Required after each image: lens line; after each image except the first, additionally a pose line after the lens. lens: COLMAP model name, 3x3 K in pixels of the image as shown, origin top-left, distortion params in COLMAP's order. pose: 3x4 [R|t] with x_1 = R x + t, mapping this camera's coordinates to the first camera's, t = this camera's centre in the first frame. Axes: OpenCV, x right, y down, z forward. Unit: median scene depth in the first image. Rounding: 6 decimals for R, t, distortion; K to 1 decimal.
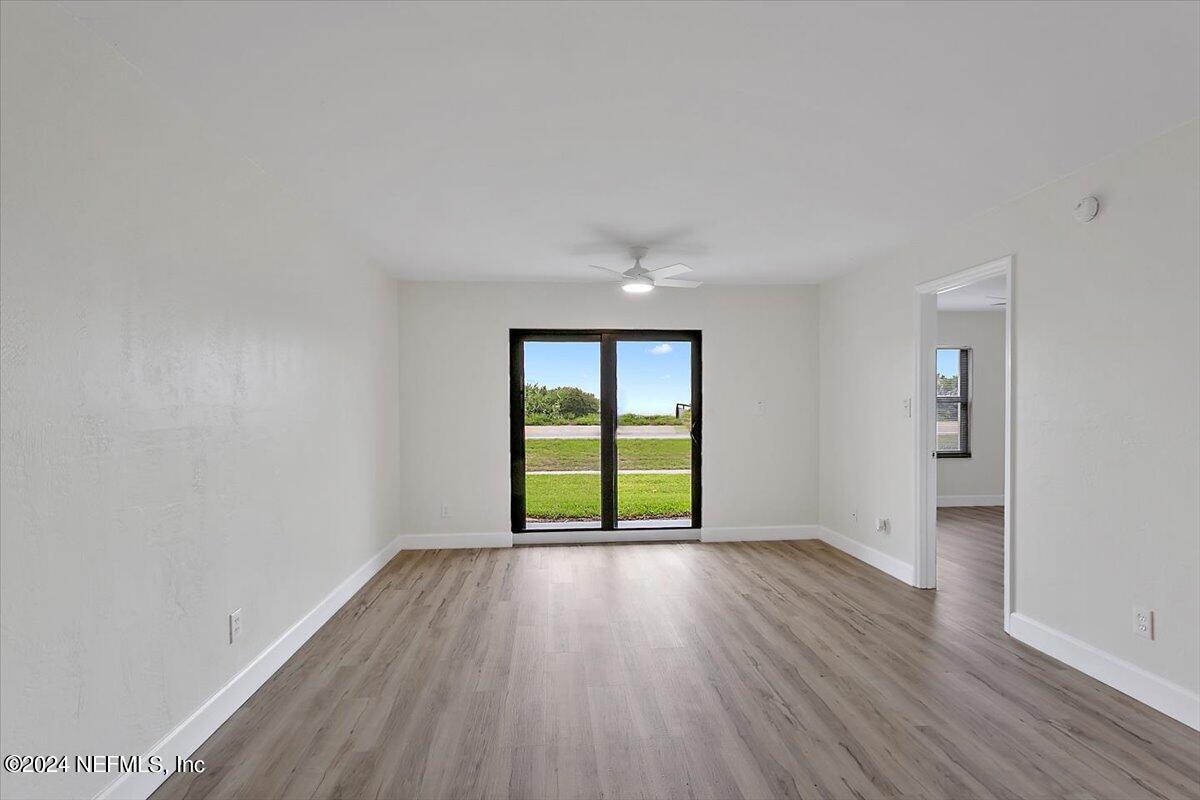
lens RADIAL K [[582.7, 0, 600.2], [0, 582.7, 402.4], [0, 0, 1]] dist [0.002012, 0.000401]
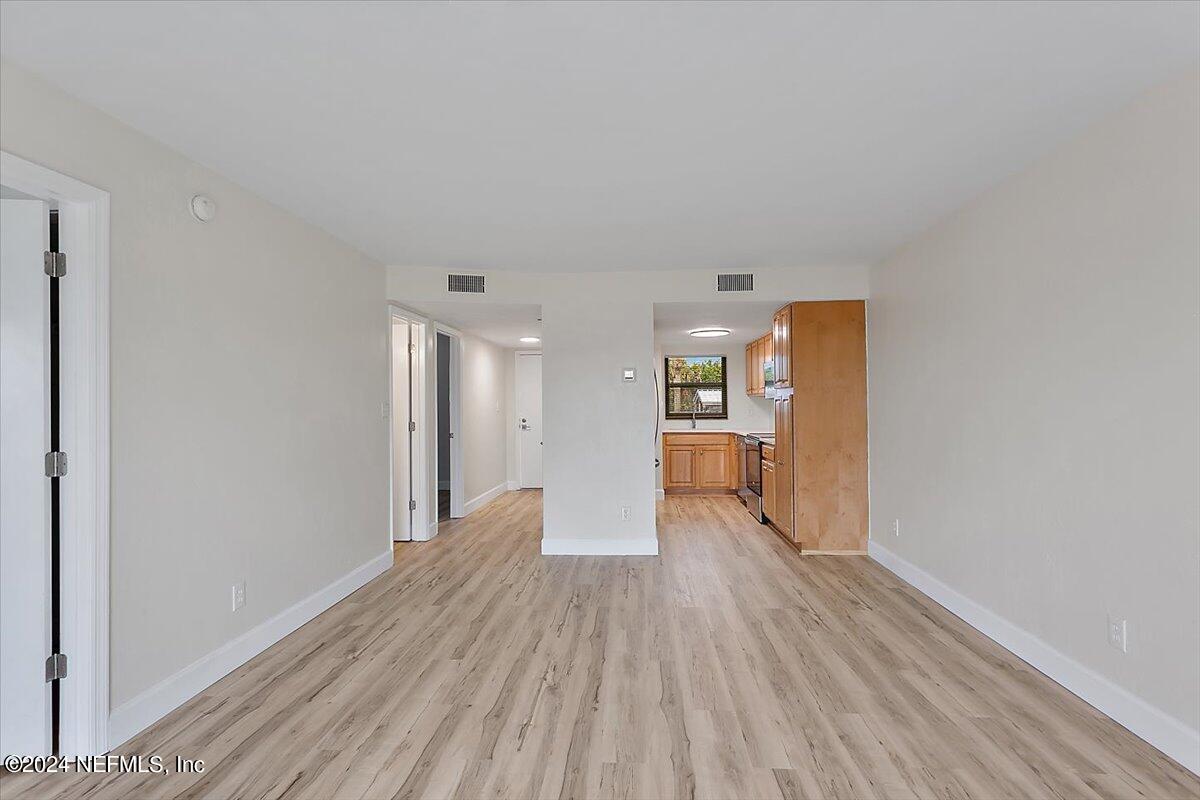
lens RADIAL K [[582.7, 0, 598.7], [0, 582.7, 400.3], [0, 0, 1]] dist [0.002012, 0.000401]
pose [[-0.988344, 0.016571, 0.151330, 0.040941], [0.015330, 0.999839, -0.009367, 0.009375], [-0.151461, -0.006938, -0.988439, 1.943124]]
